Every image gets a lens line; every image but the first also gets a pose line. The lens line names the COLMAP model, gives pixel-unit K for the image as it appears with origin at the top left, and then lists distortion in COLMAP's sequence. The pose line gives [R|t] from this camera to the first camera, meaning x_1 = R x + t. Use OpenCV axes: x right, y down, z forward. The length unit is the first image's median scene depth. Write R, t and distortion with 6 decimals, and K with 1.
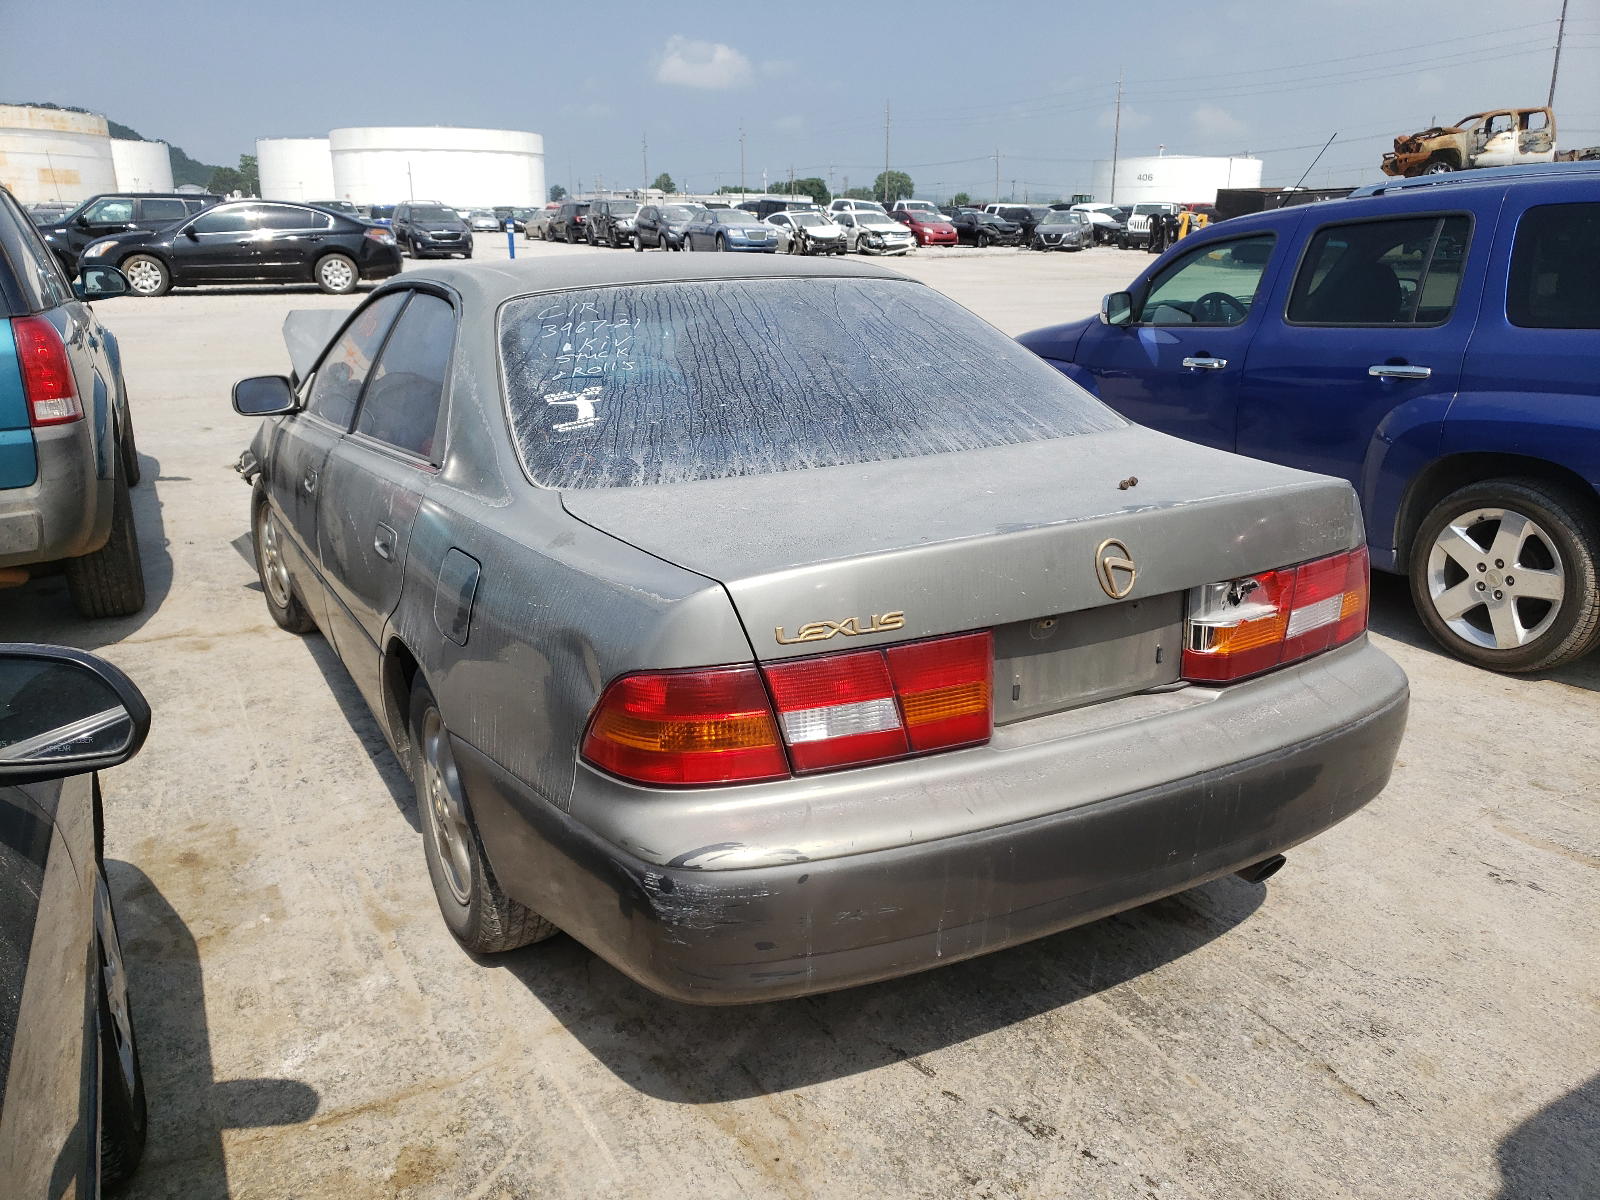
lens RADIAL K [[1203.1, 0, 746.4], [0, 1203.1, 607.6], [0, 0, 1]] dist [0.020871, 0.005646]
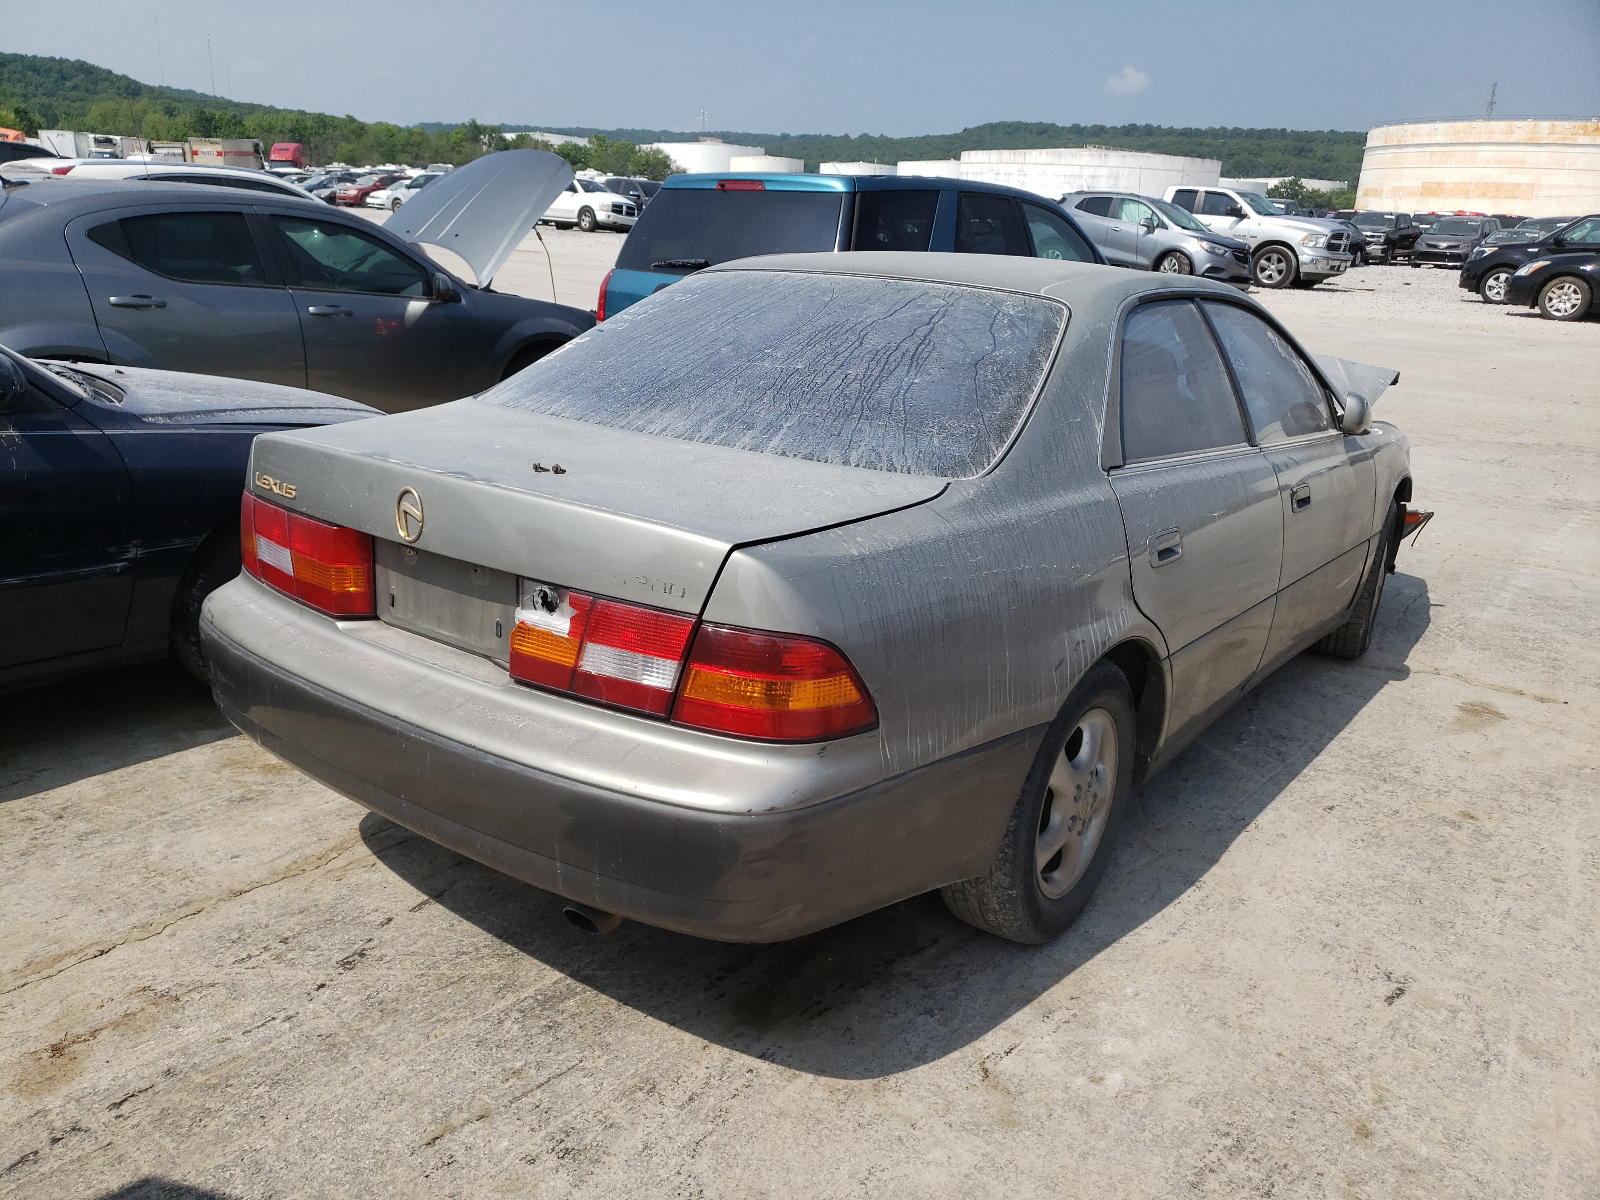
lens RADIAL K [[1203.1, 0, 798.9], [0, 1203.1, 601.0], [0, 0, 1]] dist [0.020871, 0.005646]
pose [[0.442687, 0.291611, -0.847934, 1.110676], [-0.308820, 0.937371, 0.161141, -0.193207], [0.841819, 0.190524, 0.505017, 0.576441]]
